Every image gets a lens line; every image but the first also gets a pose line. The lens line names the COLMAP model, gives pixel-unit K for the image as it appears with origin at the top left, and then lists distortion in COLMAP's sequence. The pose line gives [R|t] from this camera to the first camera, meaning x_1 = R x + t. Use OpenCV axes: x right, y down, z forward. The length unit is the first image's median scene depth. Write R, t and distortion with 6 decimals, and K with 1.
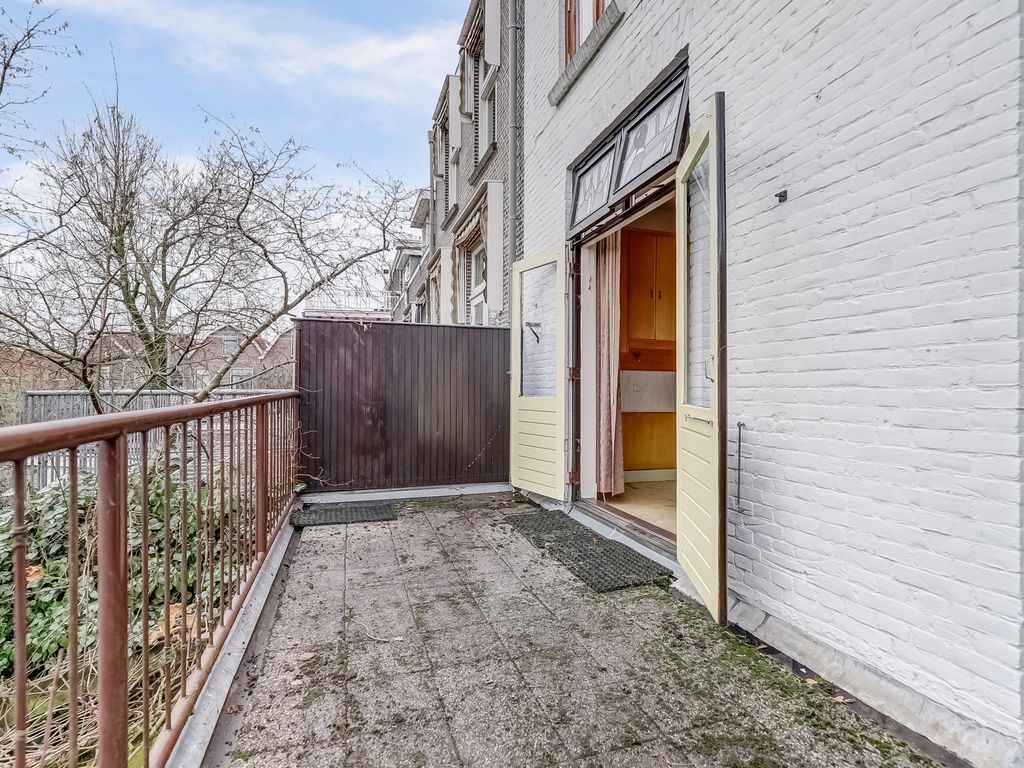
lens RADIAL K [[519.5, 0, 518.1], [0, 519.5, 392.8], [0, 0, 1]] dist [-0.011807, 0.001316]
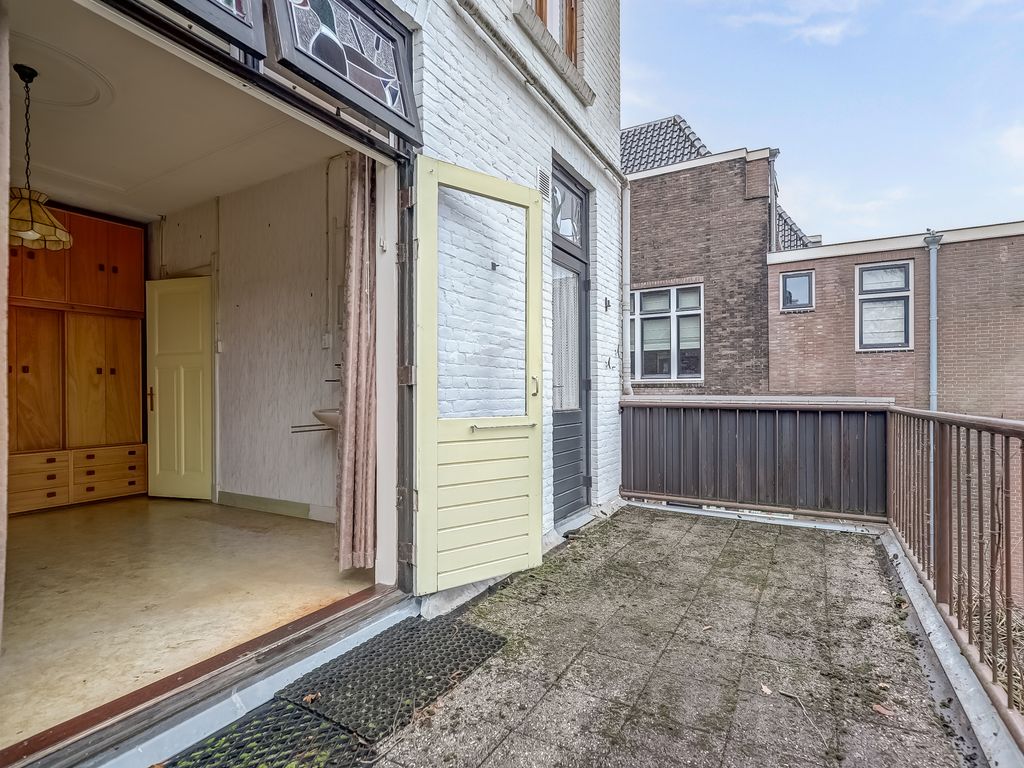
lens RADIAL K [[519.5, 0, 518.1], [0, 519.5, 392.8], [0, 0, 1]] dist [-0.011807, 0.001316]
pose [[-0.670522, 0.000949, 0.741889, -0.606880], [0.008740, 0.999940, 0.006621, -0.036246], [-0.741838, 0.010923, -0.670490, 1.925731]]
